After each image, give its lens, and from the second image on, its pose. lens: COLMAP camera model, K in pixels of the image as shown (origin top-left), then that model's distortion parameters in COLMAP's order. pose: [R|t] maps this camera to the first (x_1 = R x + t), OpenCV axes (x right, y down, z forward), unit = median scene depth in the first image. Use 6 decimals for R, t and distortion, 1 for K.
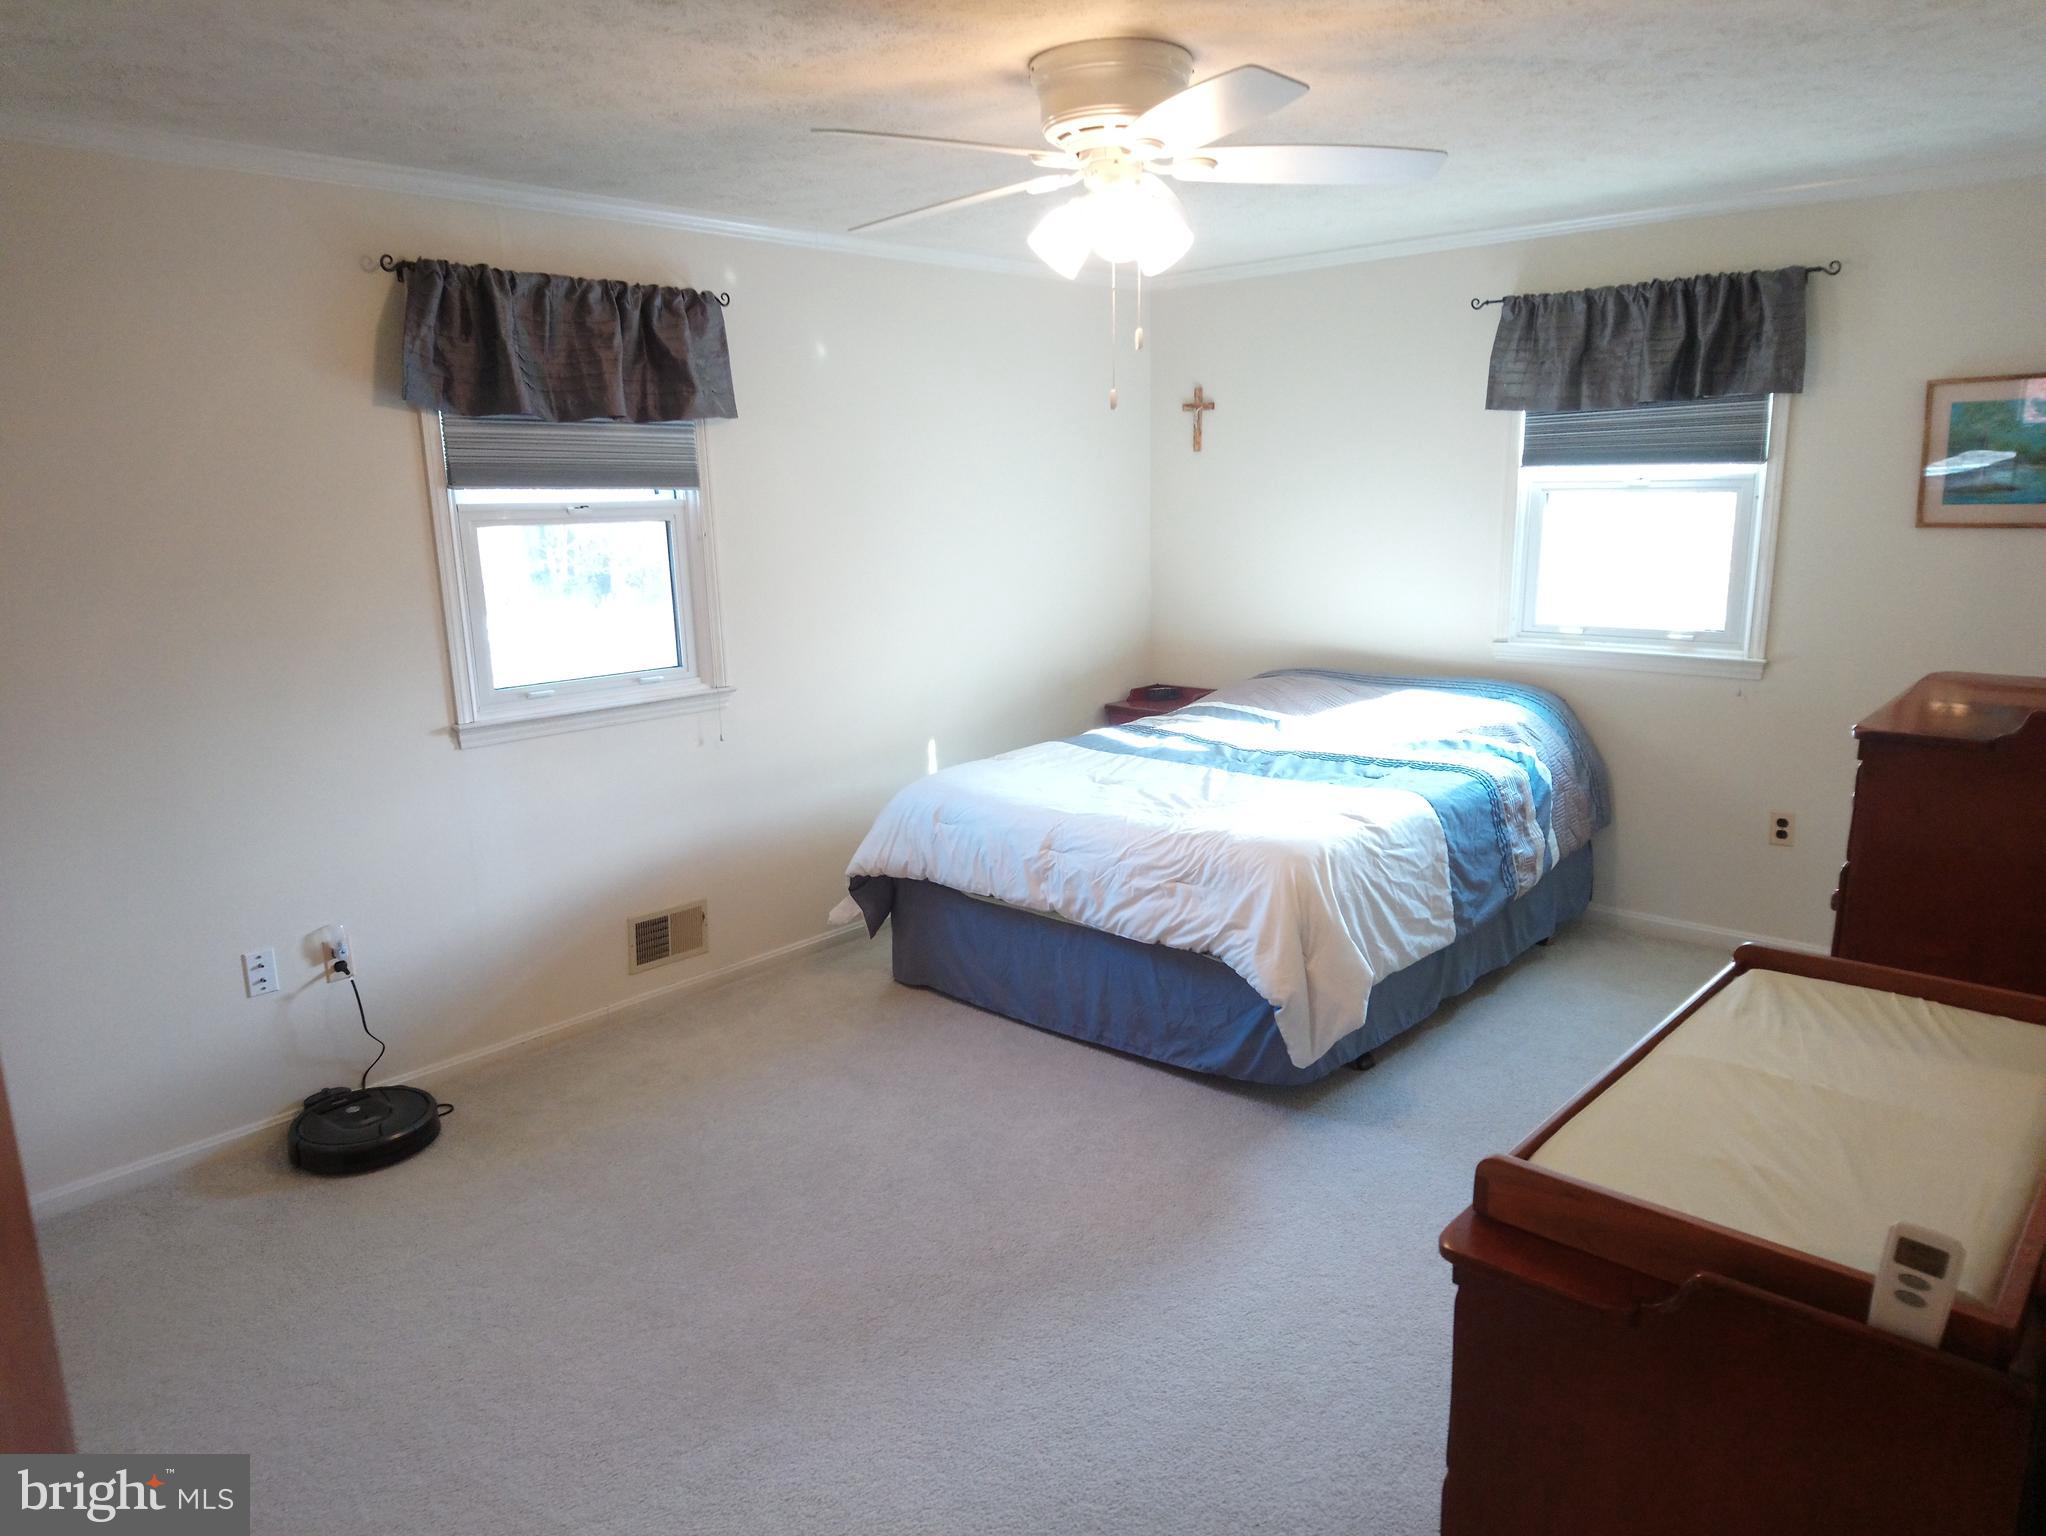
lens RADIAL K [[1367.8, 0, 1018.4], [0, 1367.8, 780.7], [0, 0, 1]] dist [0.140791, -0.183935]
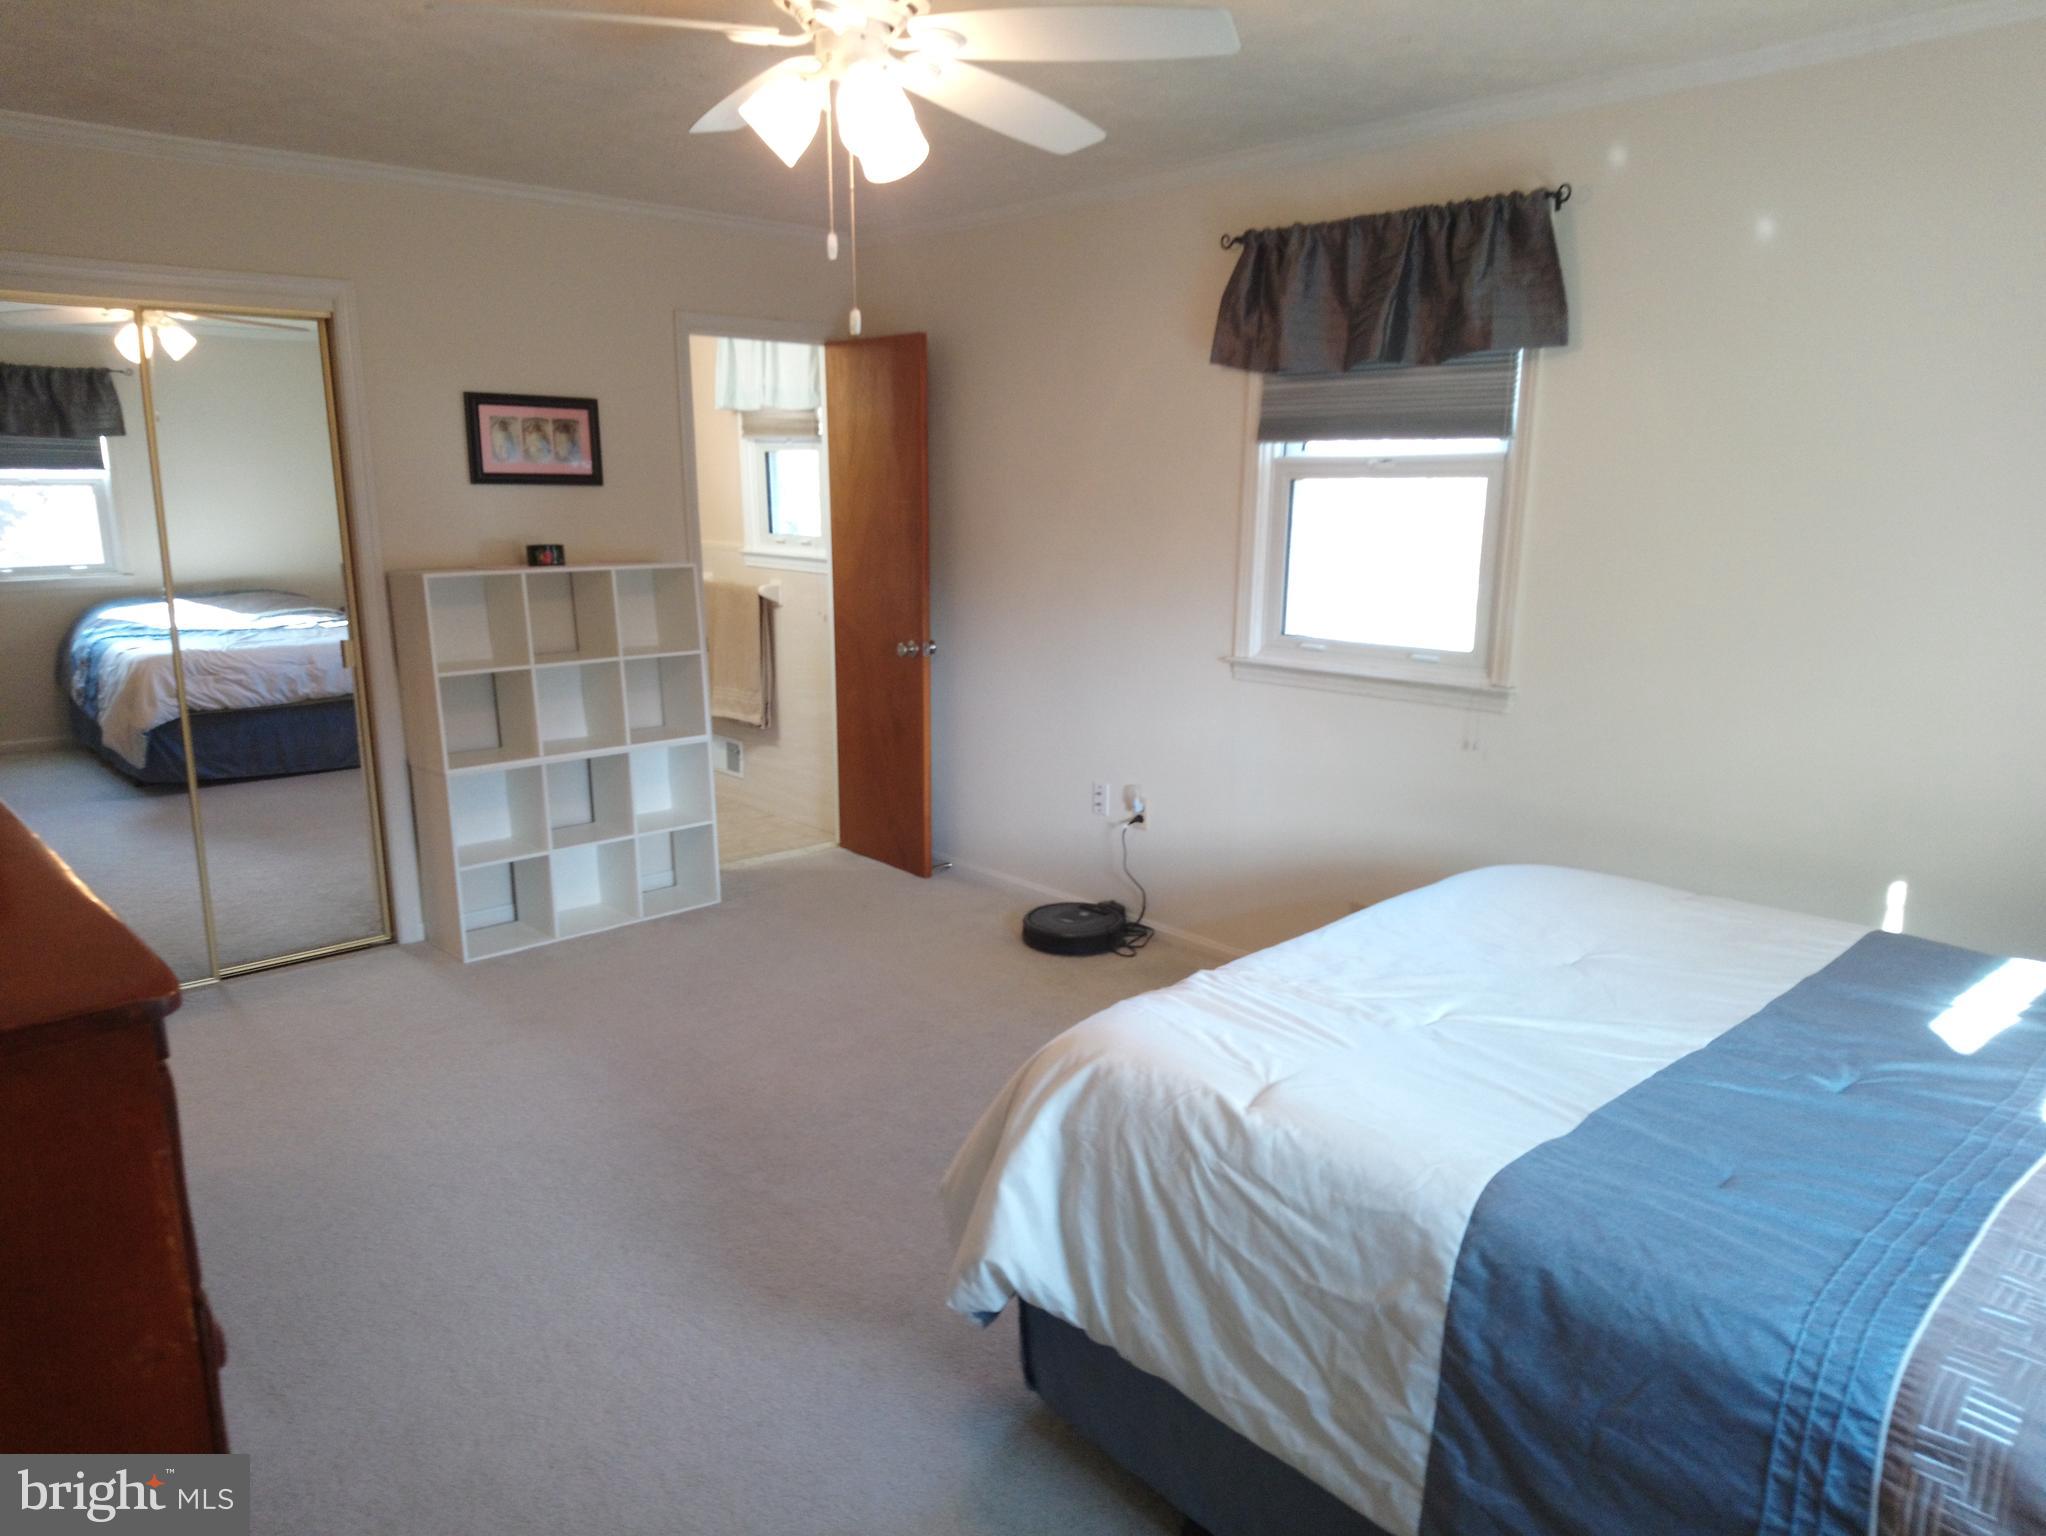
lens RADIAL K [[1367.8, 0, 1018.4], [0, 1367.8, 780.7], [0, 0, 1]] dist [0.140791, -0.183935]
pose [[-0.098826, 0.236041, -0.966705, 0.712608], [-0.209633, 0.944721, 0.252104, -0.188327], [0.972773, 0.227568, -0.043881, 0.902503]]
